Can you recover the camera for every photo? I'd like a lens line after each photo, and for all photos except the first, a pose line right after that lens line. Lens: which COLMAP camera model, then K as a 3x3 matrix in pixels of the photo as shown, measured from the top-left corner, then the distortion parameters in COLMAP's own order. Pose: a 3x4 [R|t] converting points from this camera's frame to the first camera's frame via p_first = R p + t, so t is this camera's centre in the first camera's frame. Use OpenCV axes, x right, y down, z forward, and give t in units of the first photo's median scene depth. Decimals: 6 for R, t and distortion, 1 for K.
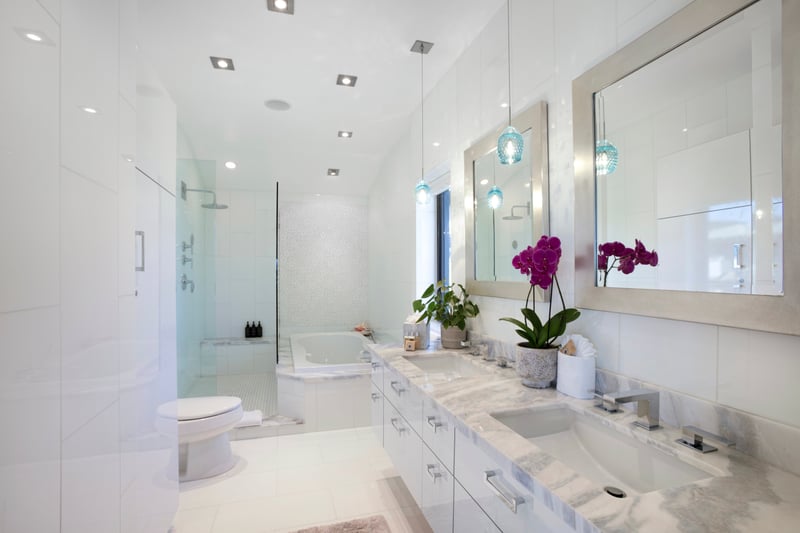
lens RADIAL K [[361.8, 0, 400.4], [0, 361.8, 269.7], [0, 0, 1]] dist [-0.018517, 0.002764]
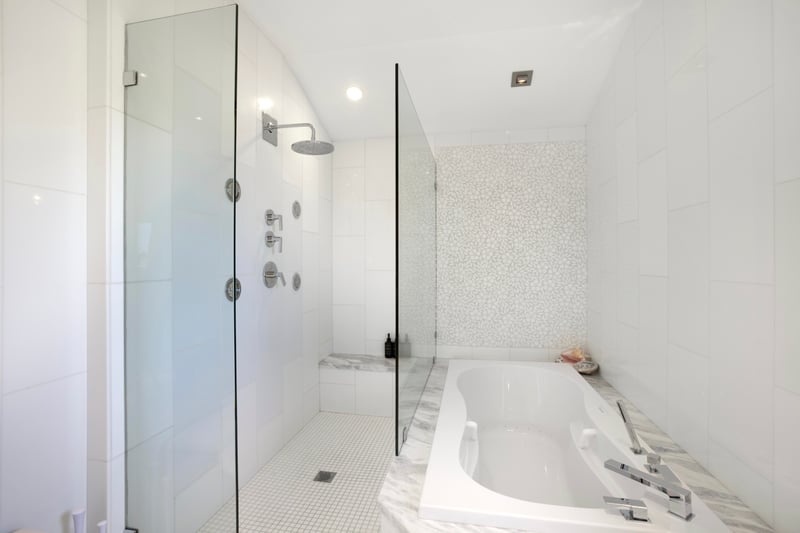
lens RADIAL K [[361.8, 0, 395.8], [0, 361.8, 261.8], [0, 0, 1]] dist [-0.018517, 0.002764]
pose [[0.867343, 0.003959, -0.497695, -0.106203], [0.005179, 0.999842, 0.016978, 0.001987], [0.497684, -0.017303, 0.867186, 0.565767]]
